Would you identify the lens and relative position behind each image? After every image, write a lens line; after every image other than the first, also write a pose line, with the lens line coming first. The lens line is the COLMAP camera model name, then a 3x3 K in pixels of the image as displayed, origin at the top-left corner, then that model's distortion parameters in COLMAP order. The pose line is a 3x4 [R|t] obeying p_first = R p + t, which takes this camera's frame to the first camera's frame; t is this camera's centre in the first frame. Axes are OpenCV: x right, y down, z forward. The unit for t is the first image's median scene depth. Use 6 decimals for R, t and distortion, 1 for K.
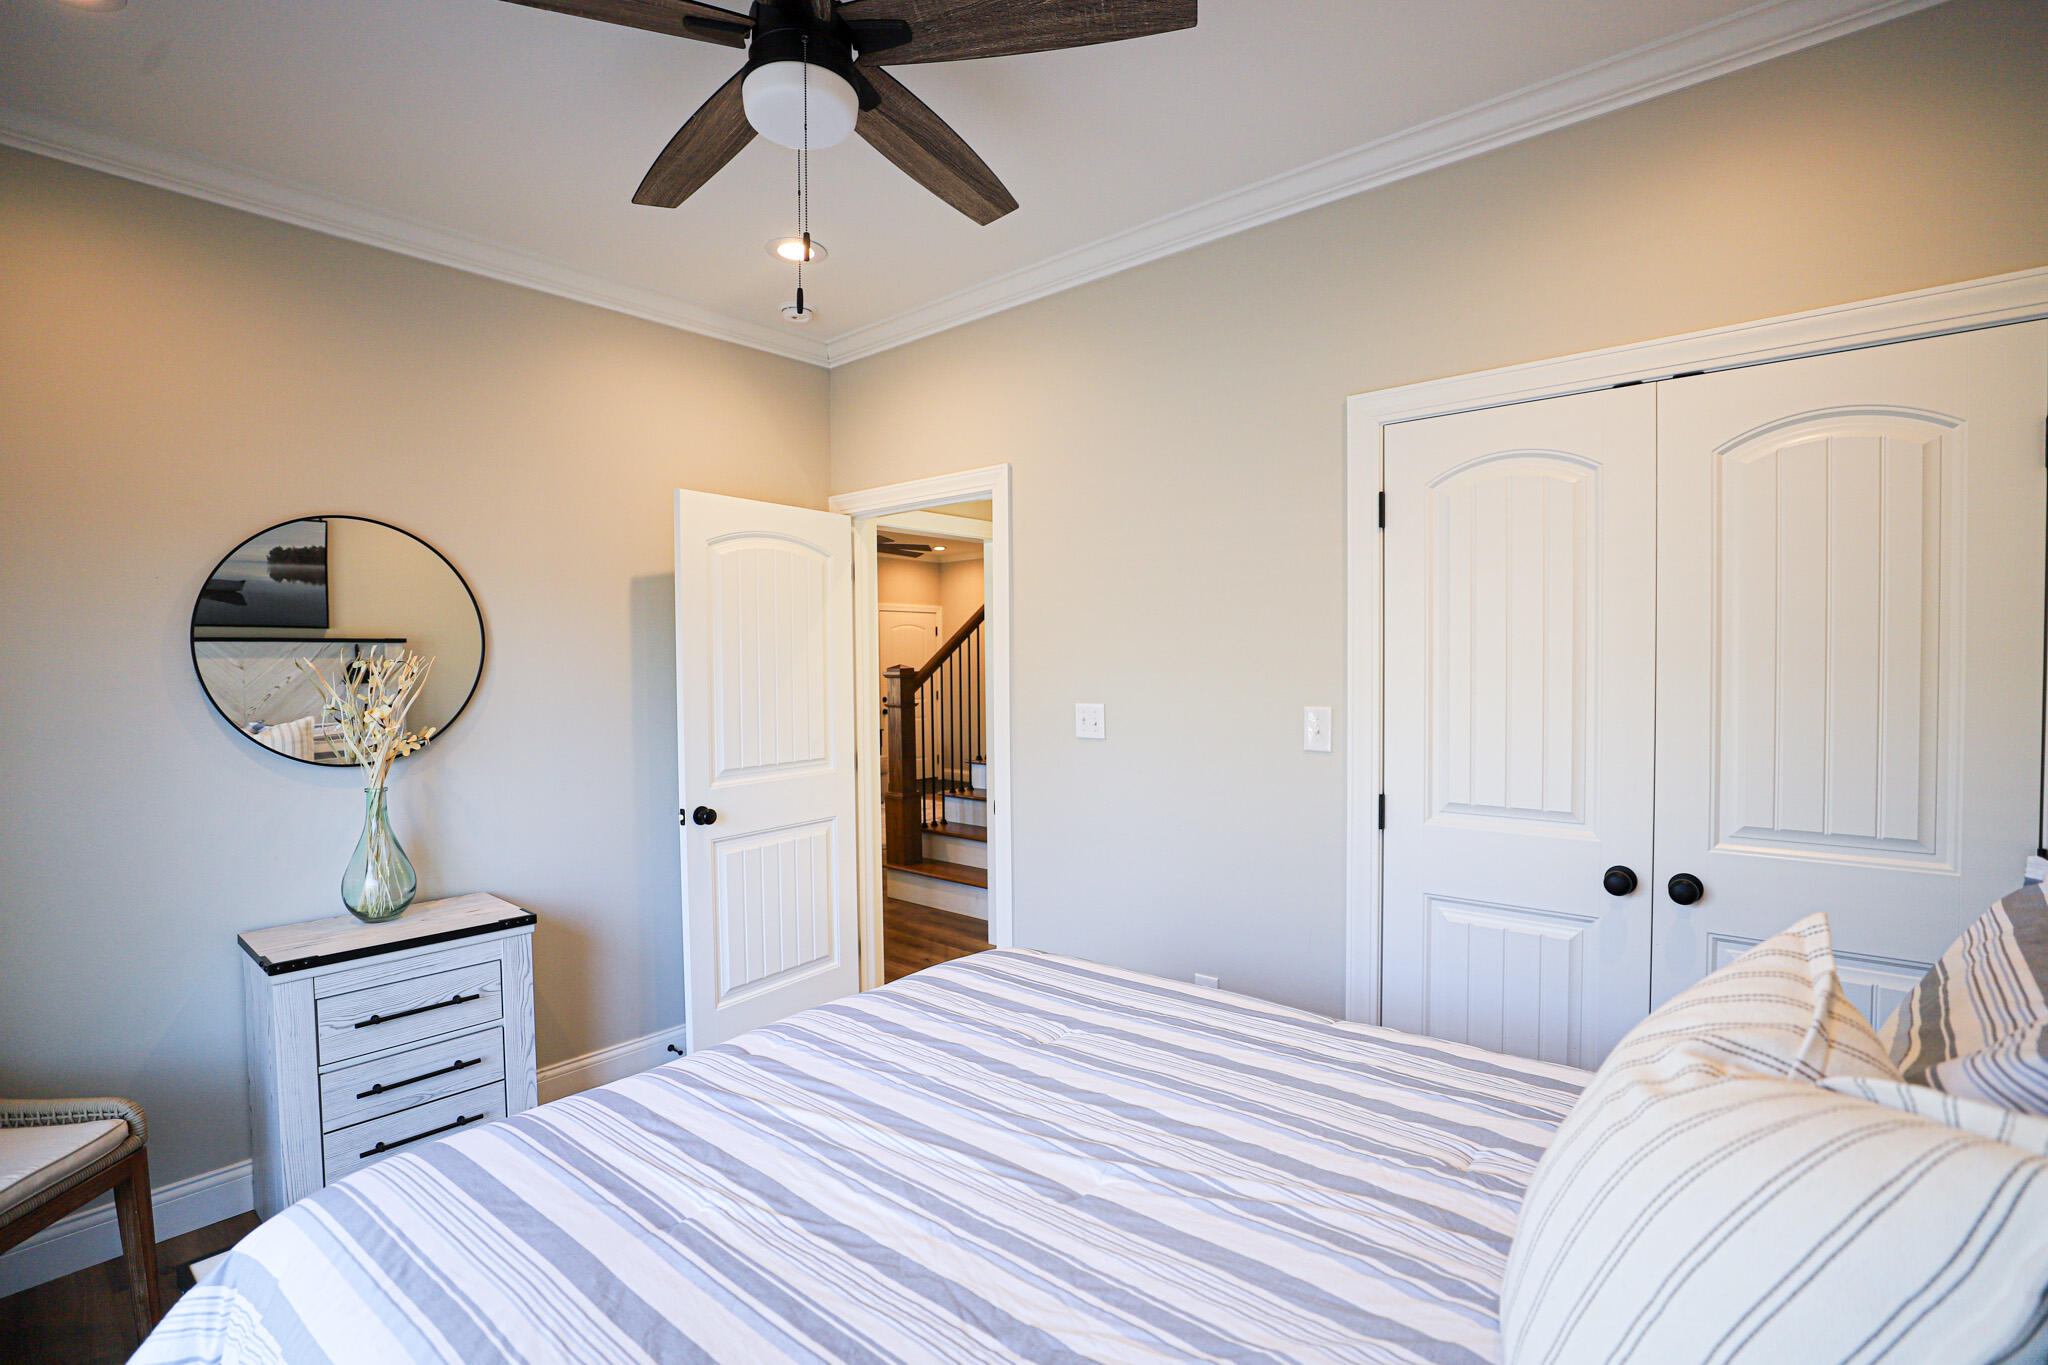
lens RADIAL K [[939.8, 0, 1017.6], [0, 939.8, 688.6], [0, 0, 1]] dist [-0.043842, 0.011591]
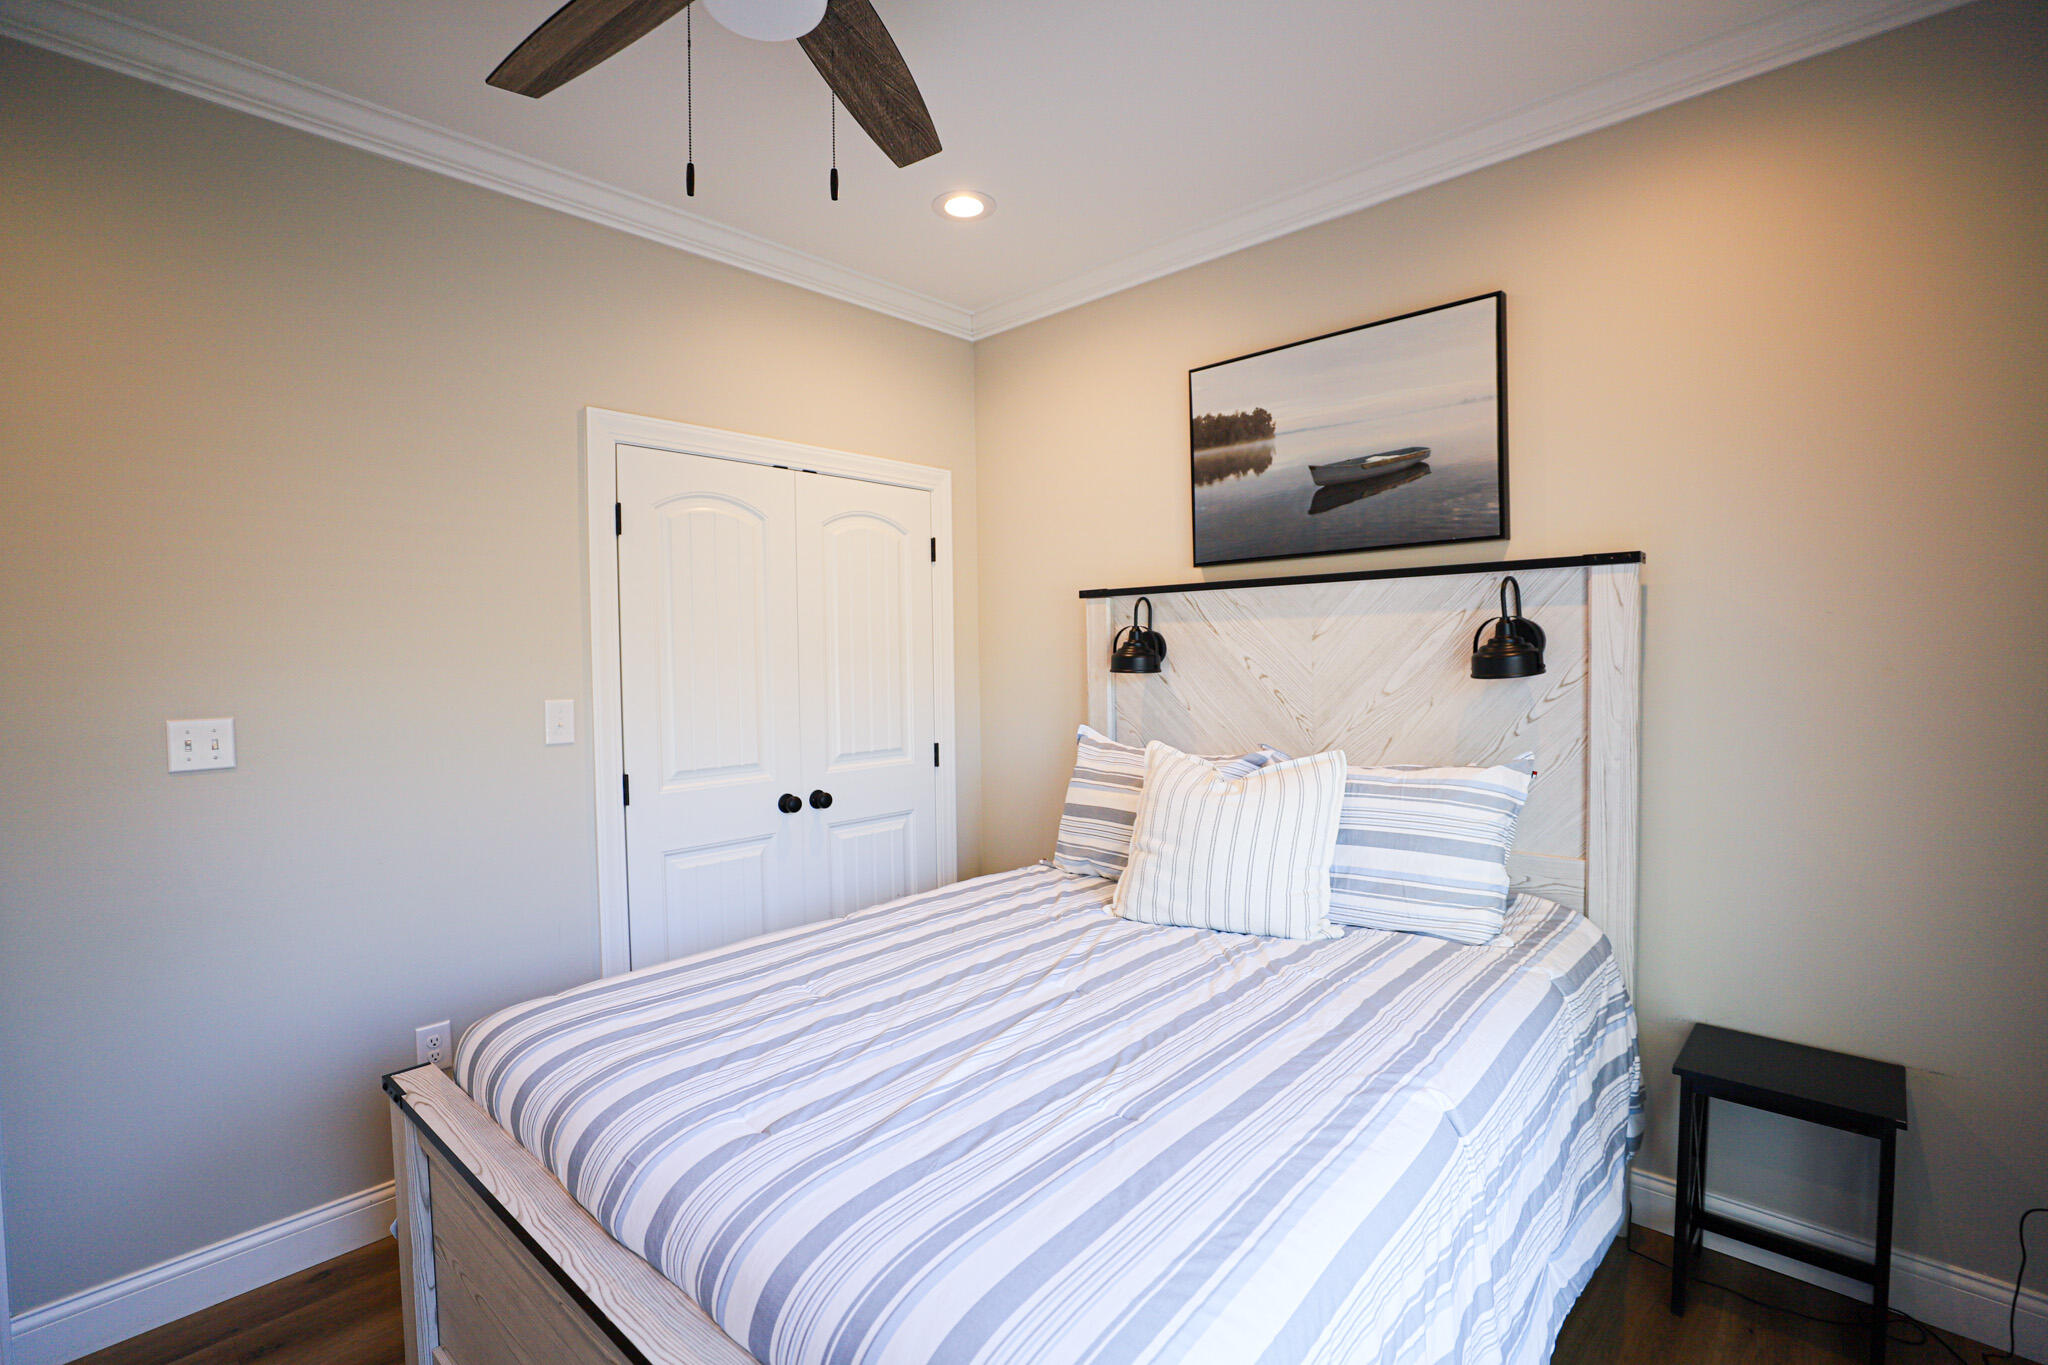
lens RADIAL K [[939.8, 0, 1013.9], [0, 939.8, 680.5], [0, 0, 1]] dist [-0.043842, 0.011591]
pose [[0.041609, -0.012609, 0.999054, -1.215919], [0.045852, 0.998891, 0.010697, 0.019181], [-0.998081, 0.045364, 0.042141, 0.853098]]
